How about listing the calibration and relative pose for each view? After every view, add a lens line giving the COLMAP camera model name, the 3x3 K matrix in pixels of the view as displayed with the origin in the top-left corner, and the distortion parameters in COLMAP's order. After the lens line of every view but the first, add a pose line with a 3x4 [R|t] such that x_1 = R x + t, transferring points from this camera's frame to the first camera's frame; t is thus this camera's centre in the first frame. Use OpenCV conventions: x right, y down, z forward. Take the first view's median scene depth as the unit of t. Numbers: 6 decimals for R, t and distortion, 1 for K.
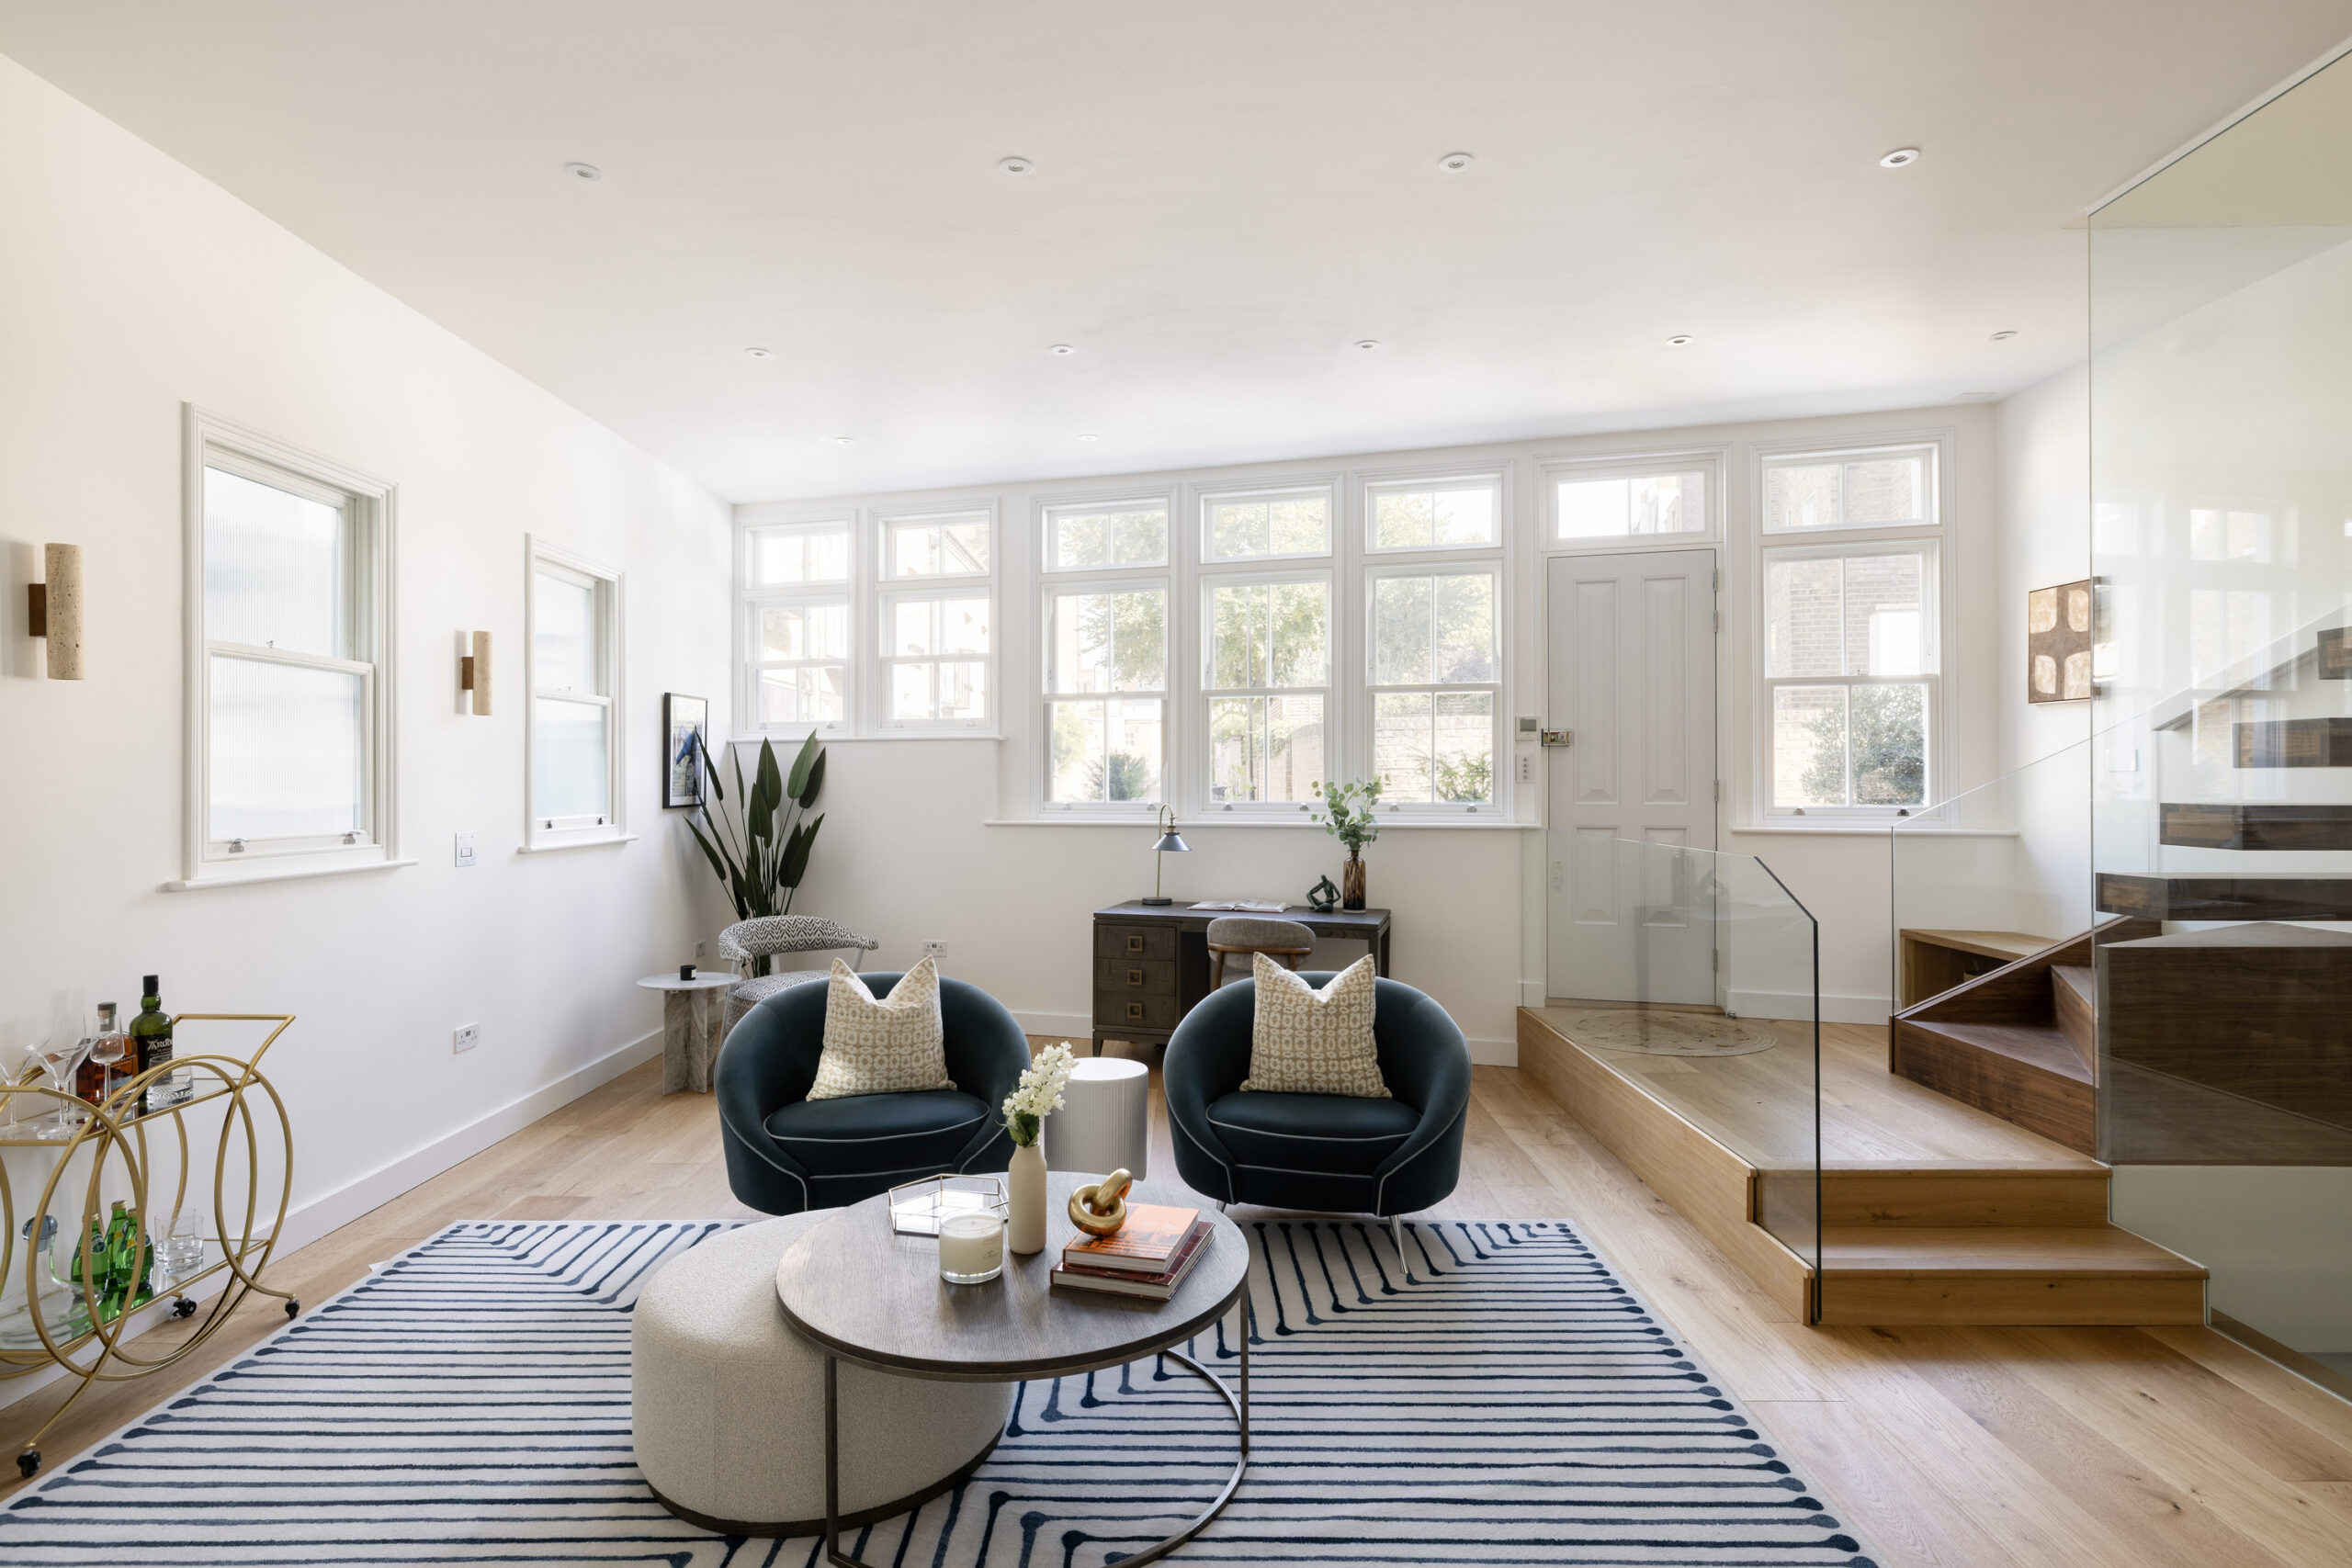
lens RADIAL K [[1176.9, 0, 1196.4], [0, 1176.9, 774.7], [0, 0, 1]] dist [-0.002659, 0.000708]
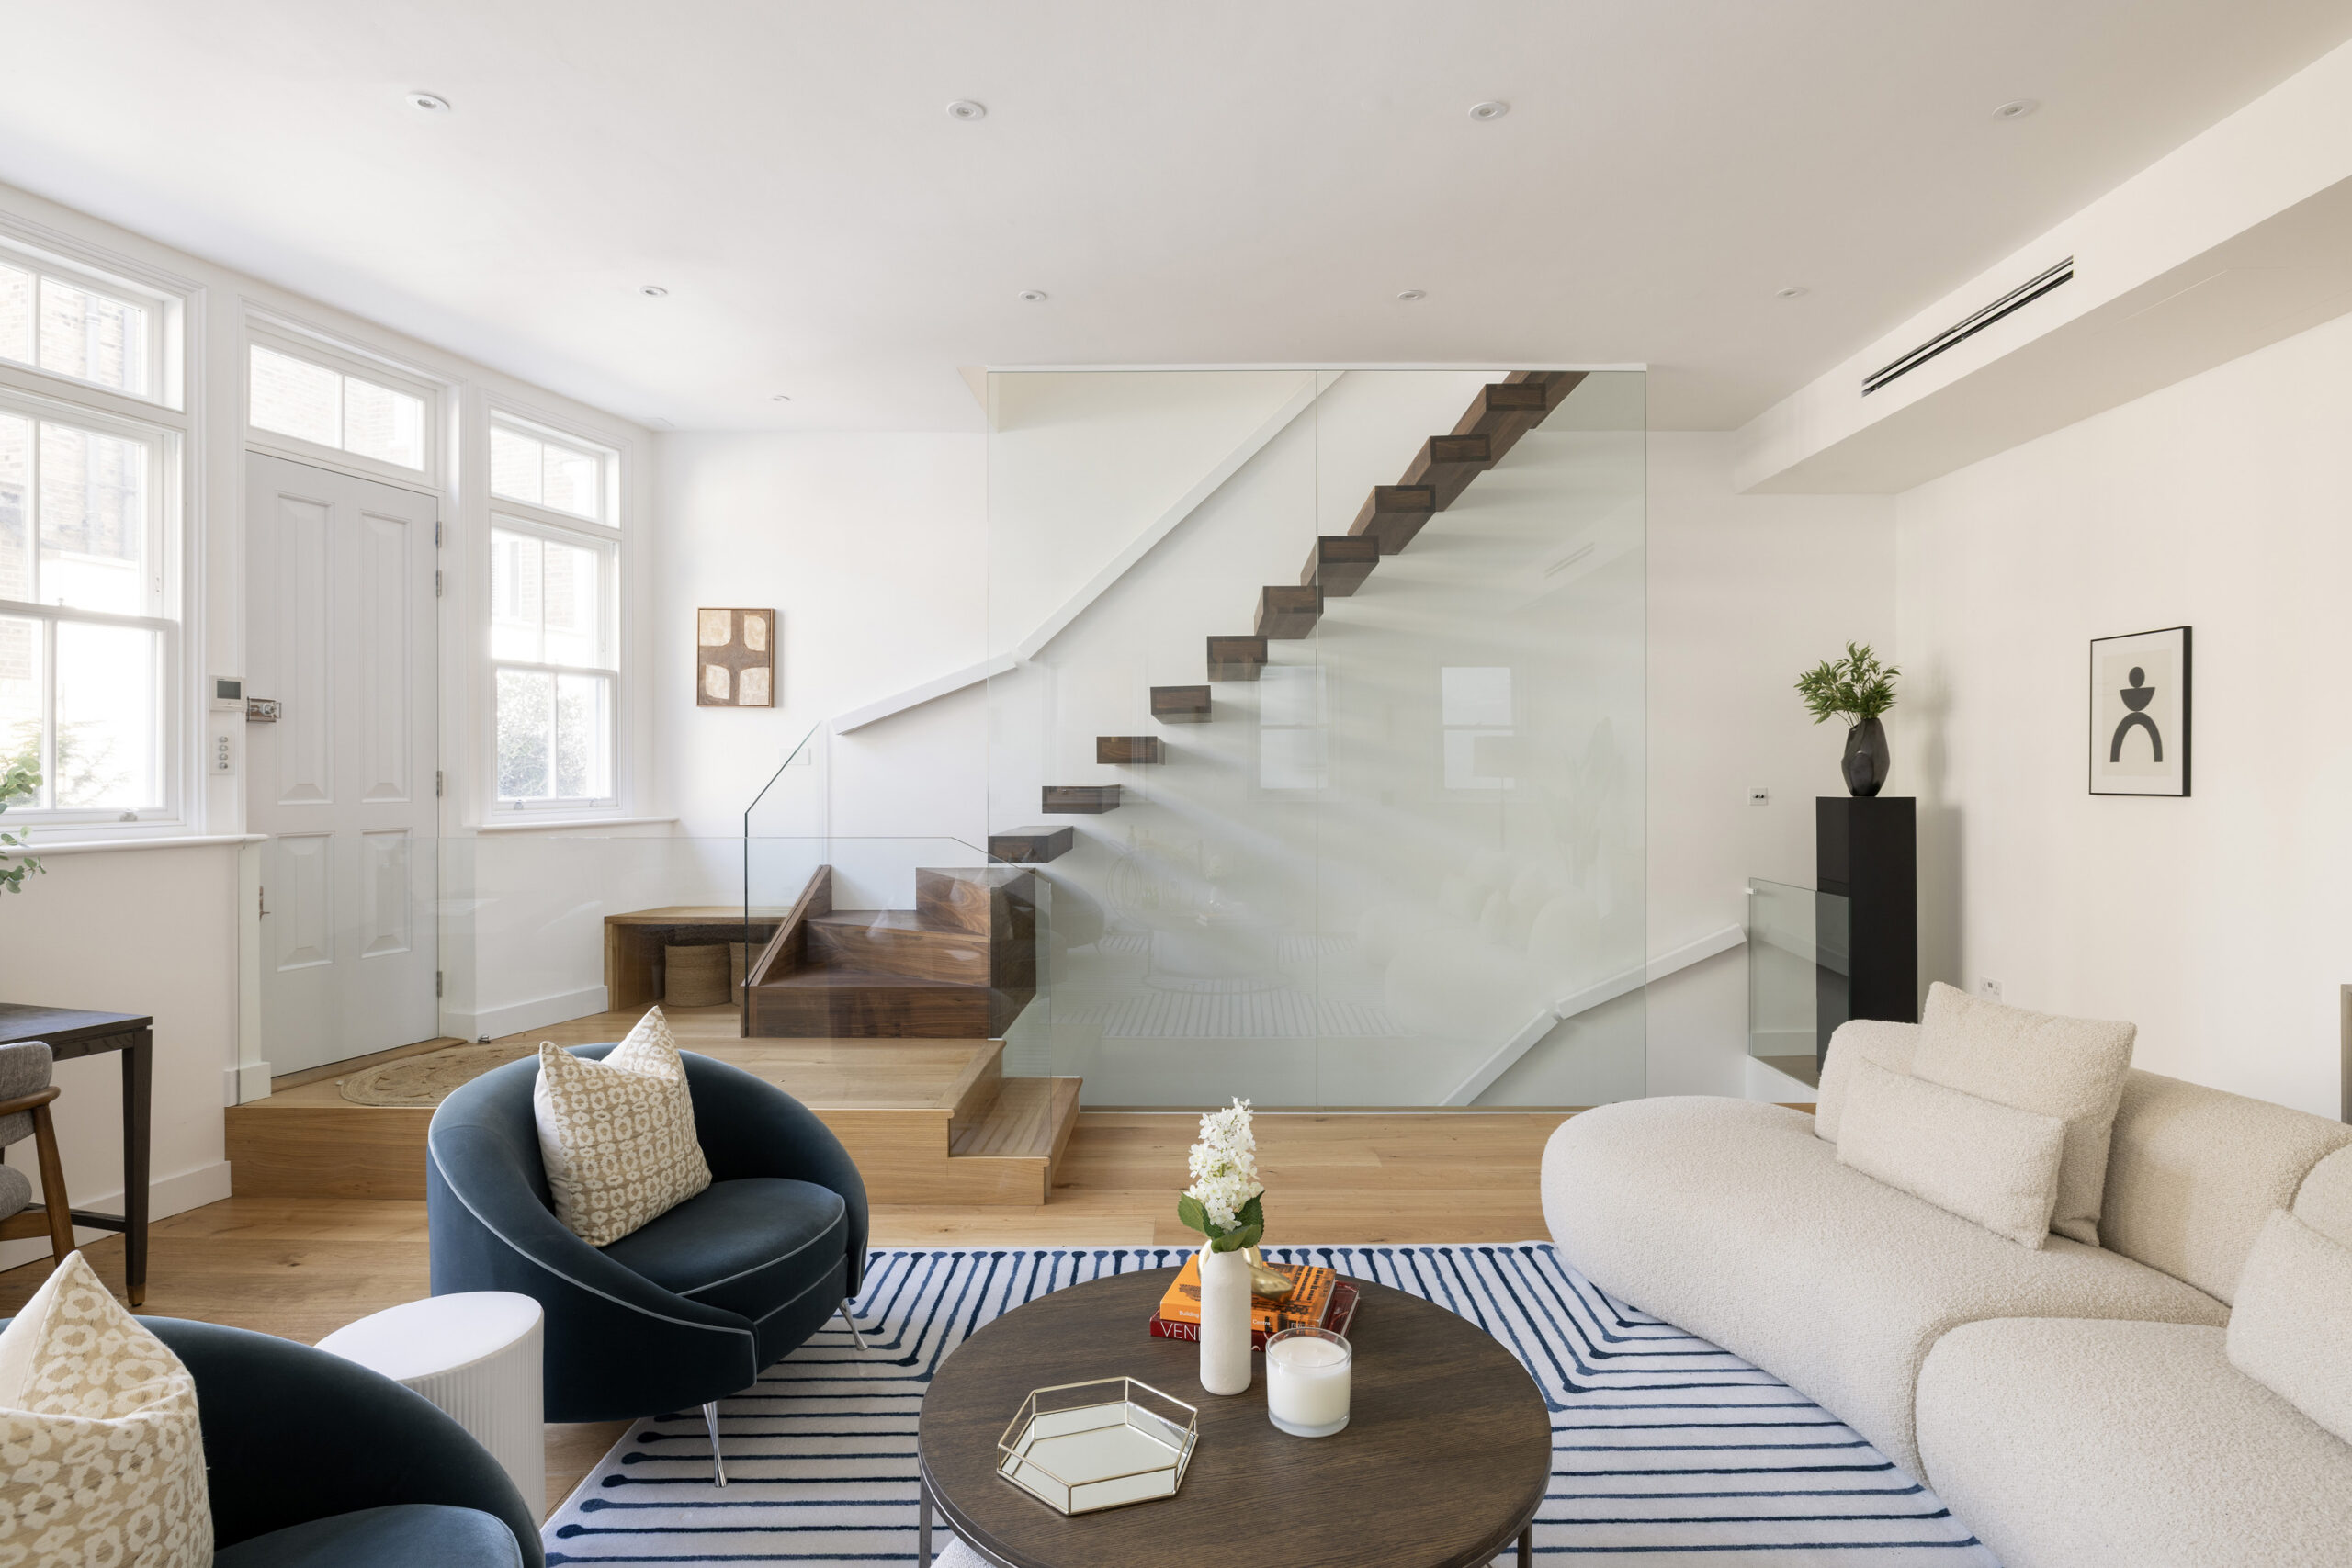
lens RADIAL K [[1176.9, 0, 1191.9], [0, 1176.9, 776.4], [0, 0, 1]] dist [-0.002659, 0.000708]
pose [[0.012454, -0.001646, 0.999921, -0.452390], [-0.004087, 0.999990, 0.001697, 0.005284], [-0.999914, -0.004107, 0.012447, 0.511093]]
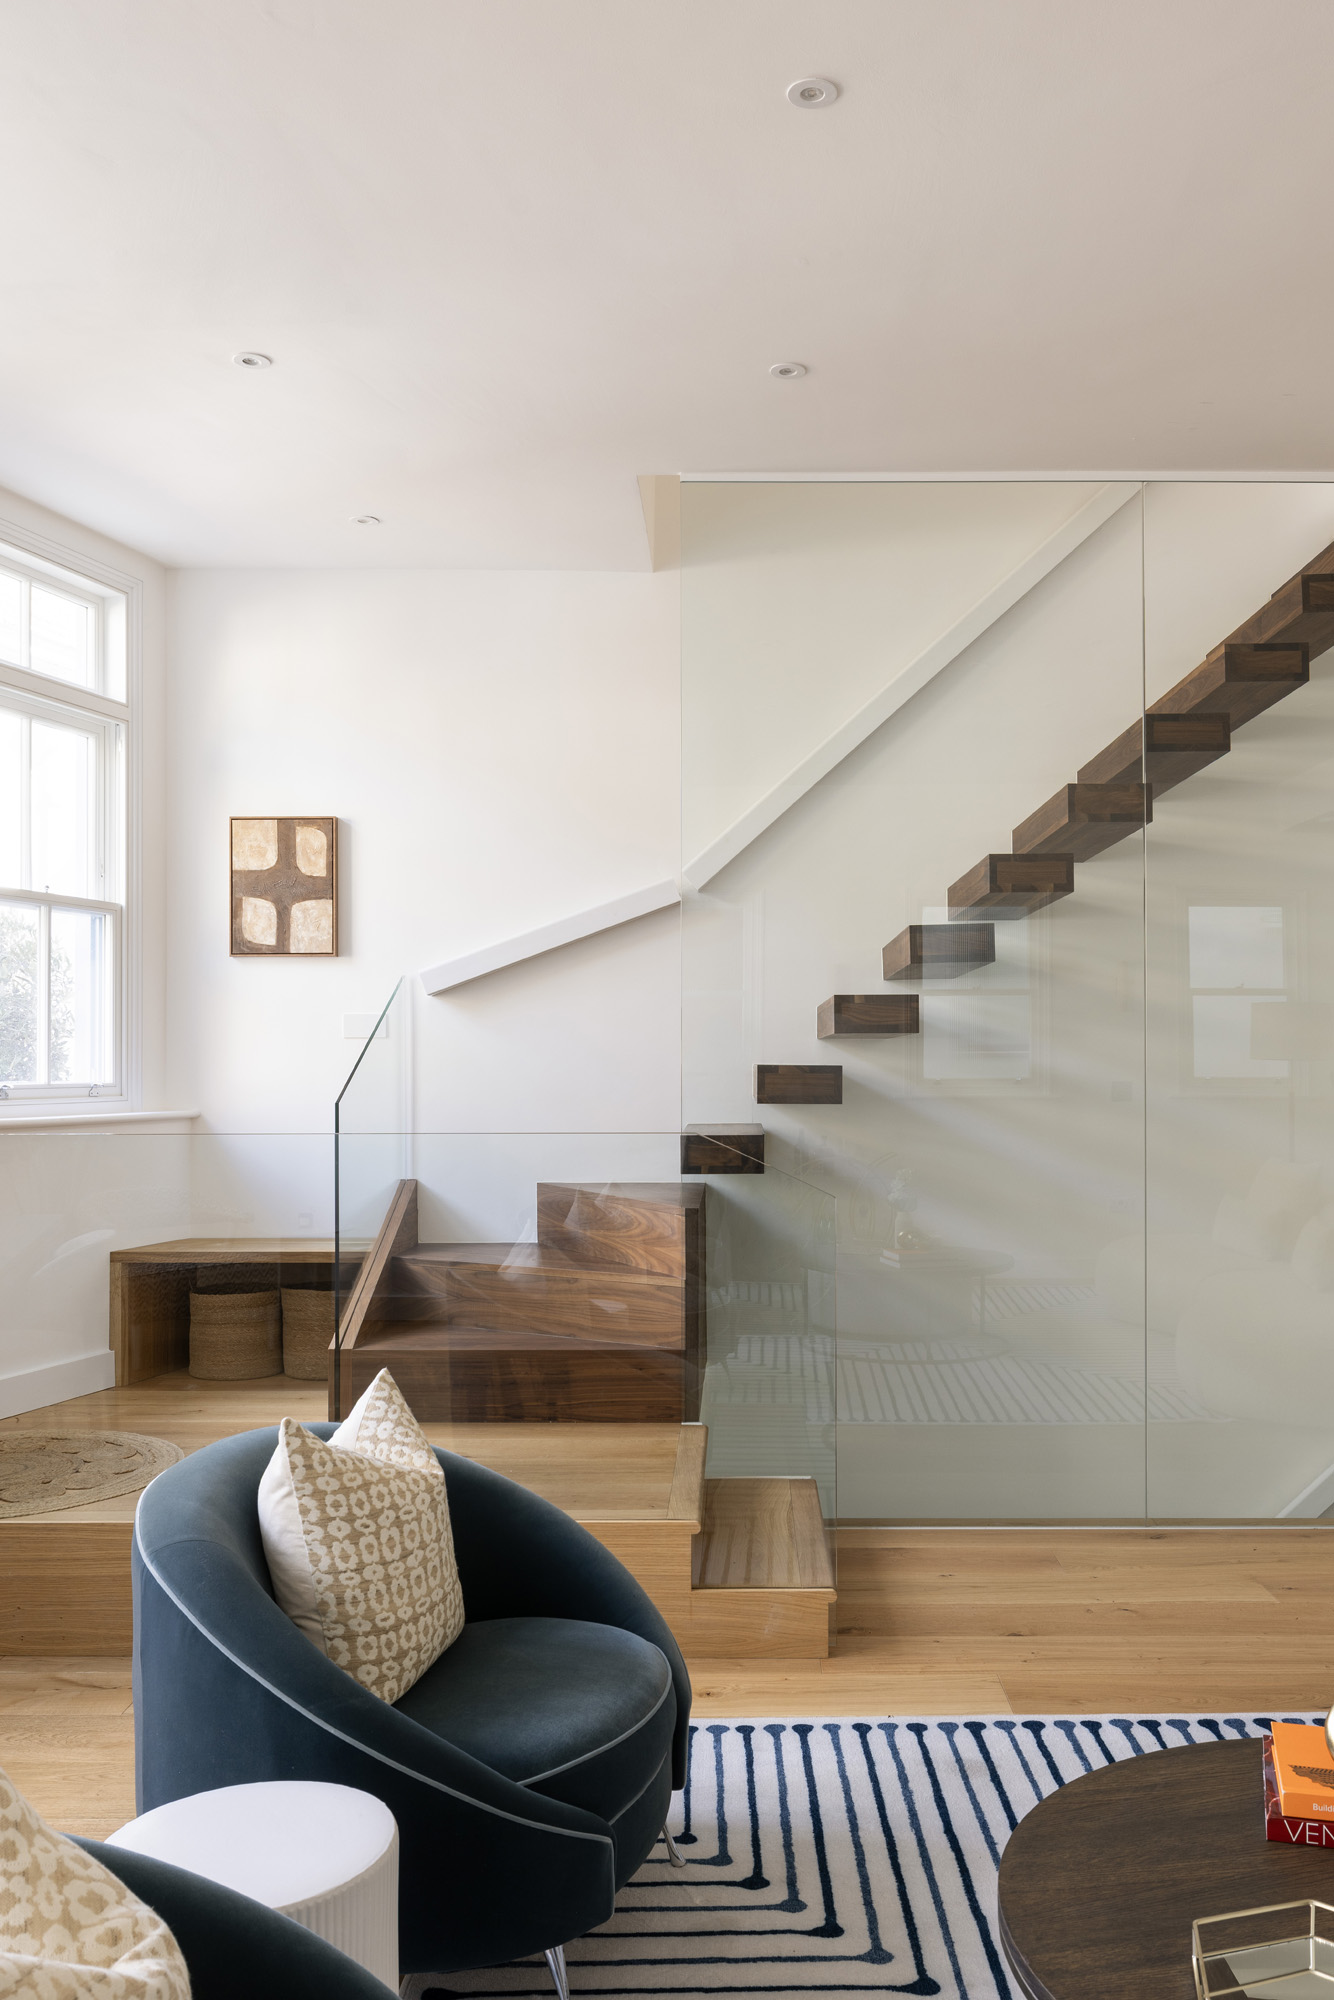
lens RADIAL K [[1630.6, 0, 741.0], [0, 1630.6, 1048.5], [0, 0, 1]] dist [0.010148, -0.009345]
pose [[0.001468, 0.010402, 0.999945, -0.436189], [-0.004154, 0.999937, -0.010396, 0.016024], [-0.999990, -0.004139, 0.001511, 0.657382]]
